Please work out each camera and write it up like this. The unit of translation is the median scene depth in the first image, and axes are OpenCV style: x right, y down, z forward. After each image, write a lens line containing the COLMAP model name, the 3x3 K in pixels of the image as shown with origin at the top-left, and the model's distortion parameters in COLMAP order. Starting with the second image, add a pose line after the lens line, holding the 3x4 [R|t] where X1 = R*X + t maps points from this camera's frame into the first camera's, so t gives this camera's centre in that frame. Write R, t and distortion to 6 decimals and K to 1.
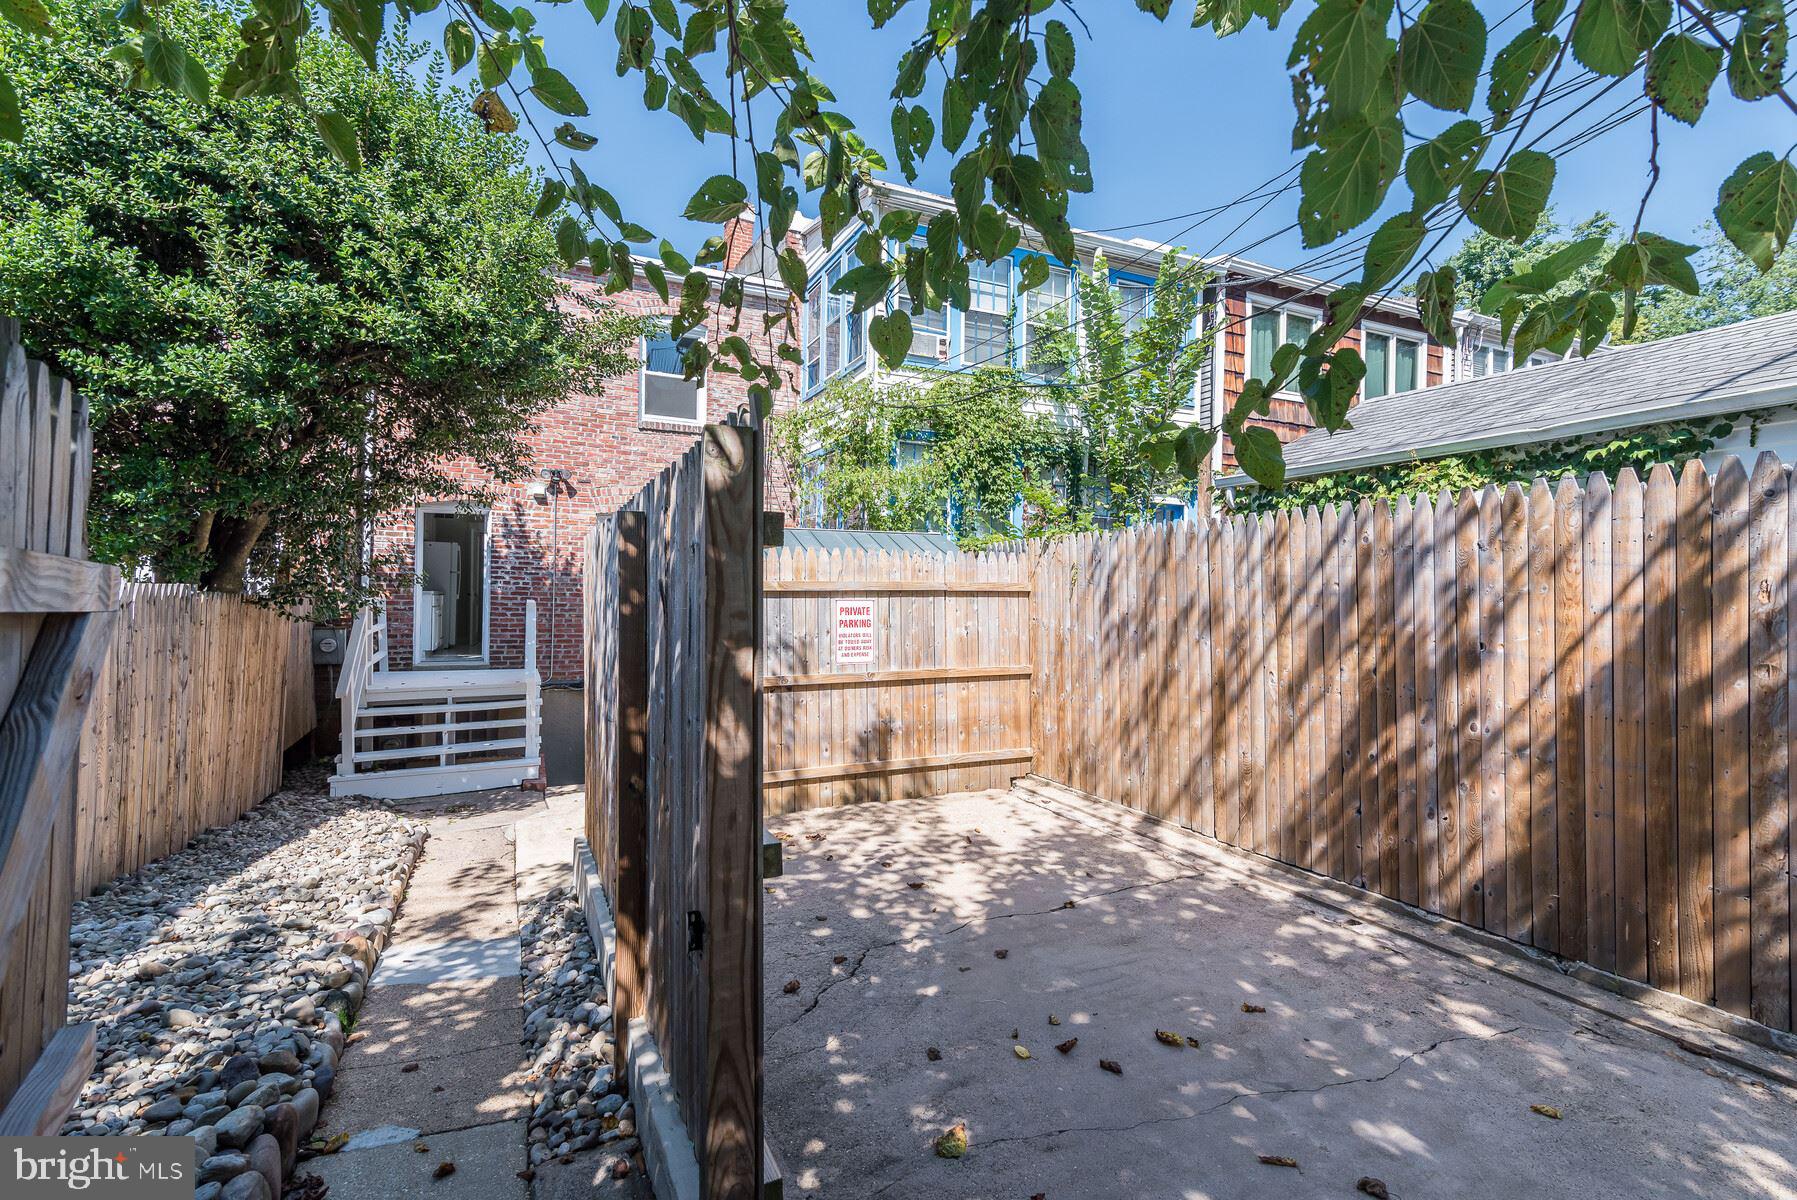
lens RADIAL K [[800.2, 0, 898.5], [0, 800.2, 600.0], [0, 0, 1]] dist [0.000793, -0.000048]
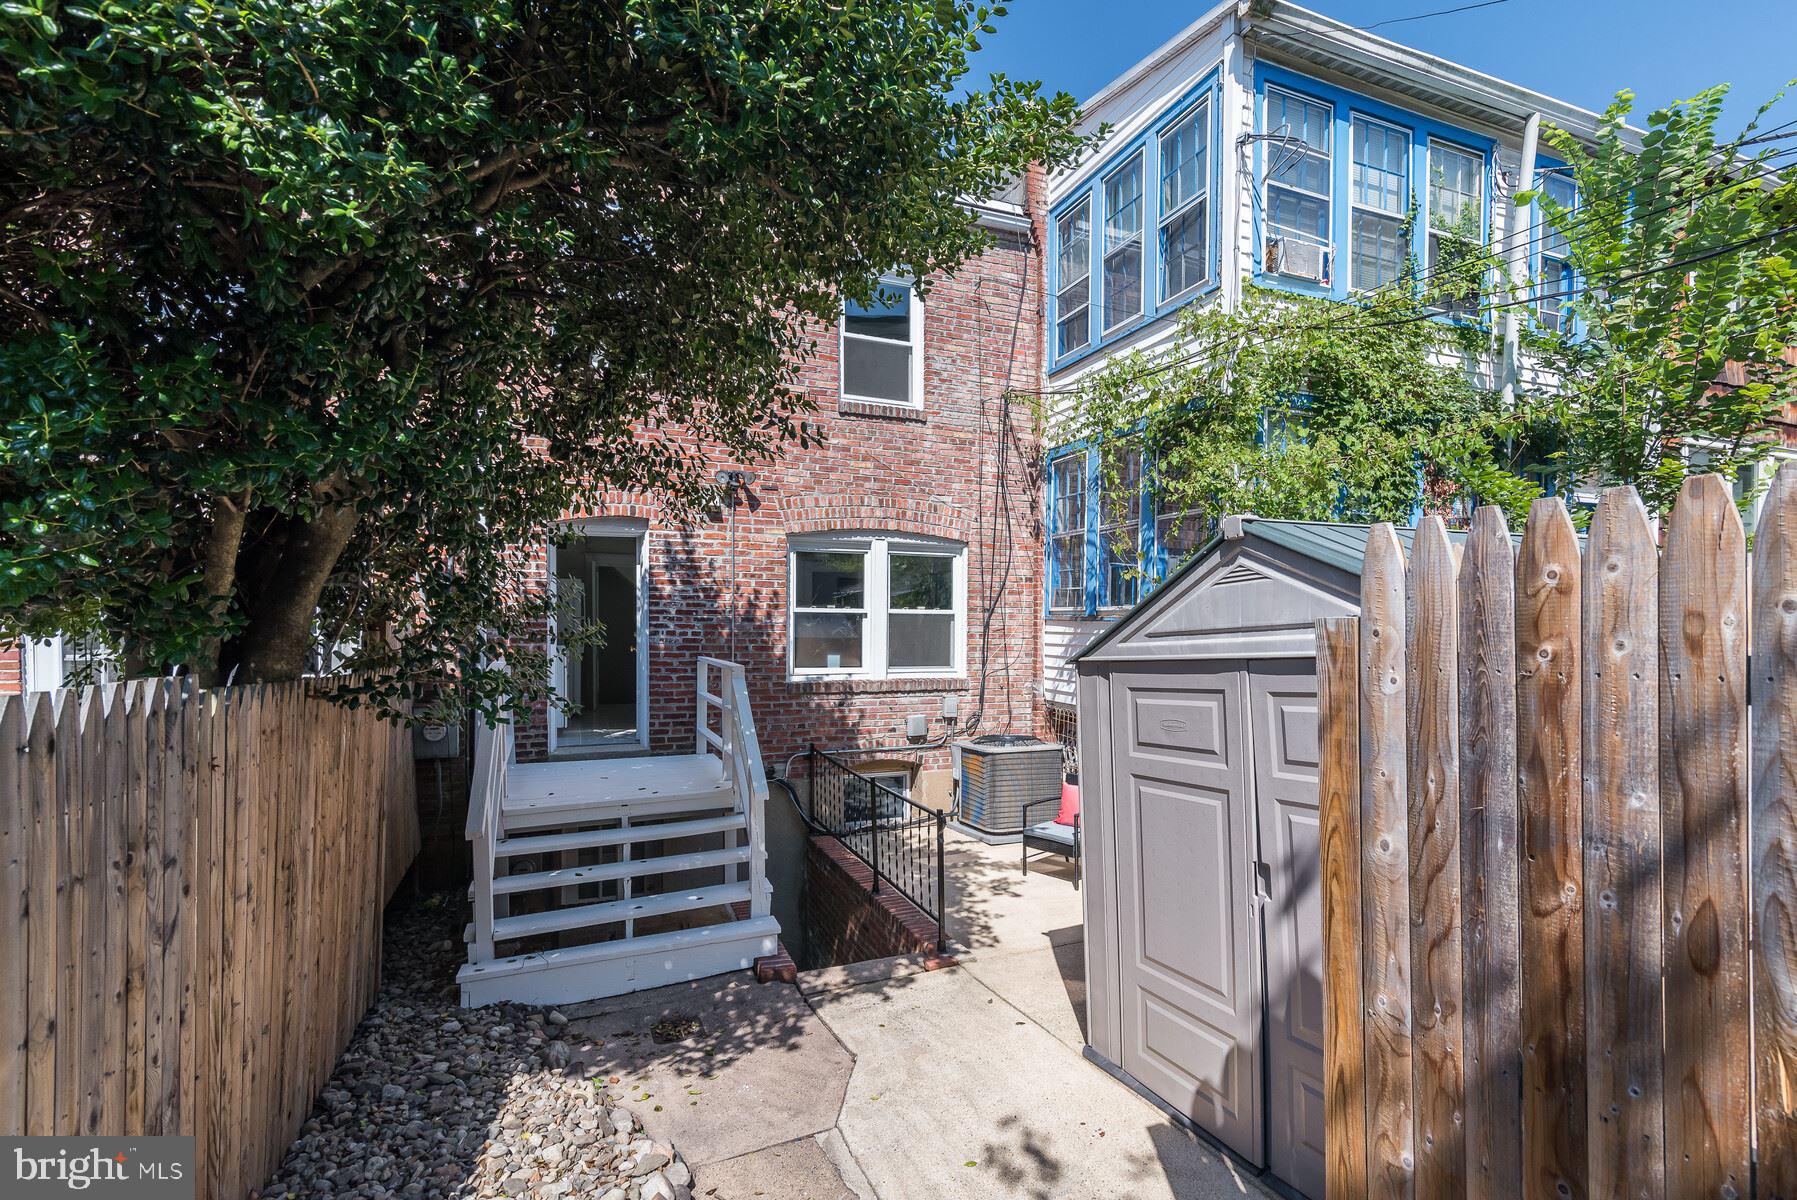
lens RADIAL K [[796.0, 0, 895.5], [0, 796.0, 648.8], [0, 0, 1]] dist [-0.000231, 0.000175]
pose [[0.998197, -0.012902, -0.058626, -0.252837], [0.014006, 0.999732, 0.018456, -0.018194], [0.058372, -0.019244, 0.998109, 0.313962]]
